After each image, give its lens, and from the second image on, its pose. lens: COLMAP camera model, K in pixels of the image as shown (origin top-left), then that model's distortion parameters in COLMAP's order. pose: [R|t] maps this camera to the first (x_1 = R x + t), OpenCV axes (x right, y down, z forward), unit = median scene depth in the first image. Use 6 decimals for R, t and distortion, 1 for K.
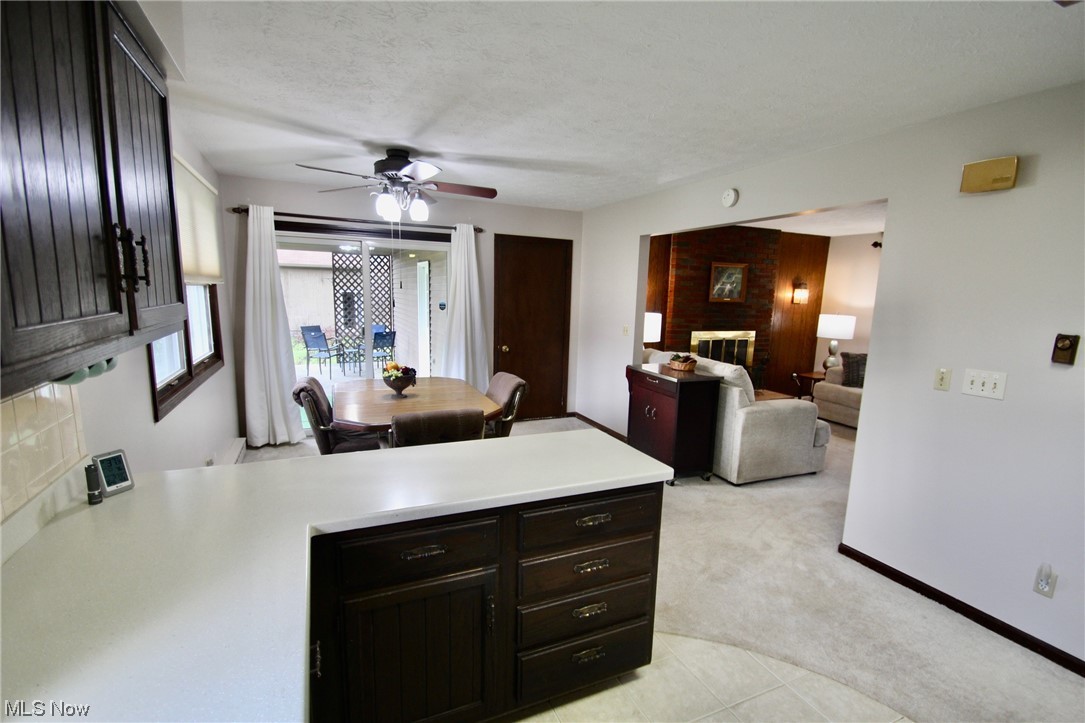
lens RADIAL K [[507.4, 0, 543.9], [0, 507.4, 367.6], [0, 0, 1]] dist [-0.000930, -0.000265]
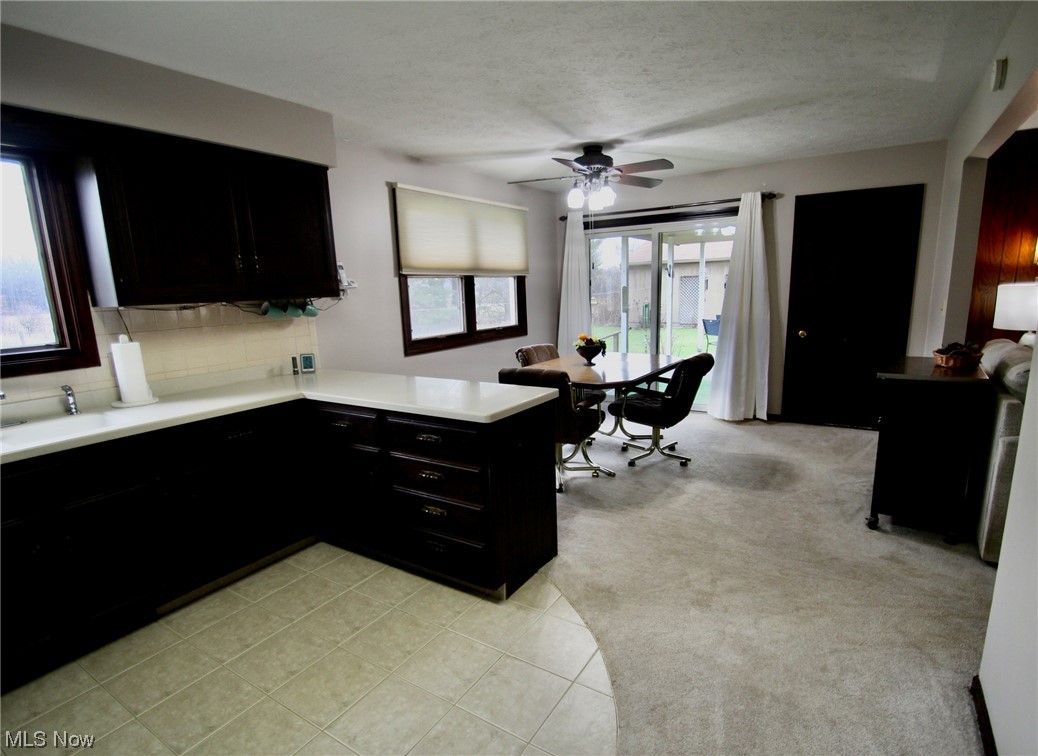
lens RADIAL K [[529.0, 0, 521.1], [0, 529.0, 381.3], [0, 0, 1]] dist [0.006586, 0.000384]
pose [[0.541703, 0.102091, -0.834347, 0.666732], [-0.078463, 0.994405, 0.070733, 0.023023], [0.836900, 0.027149, 0.546682, 0.231981]]
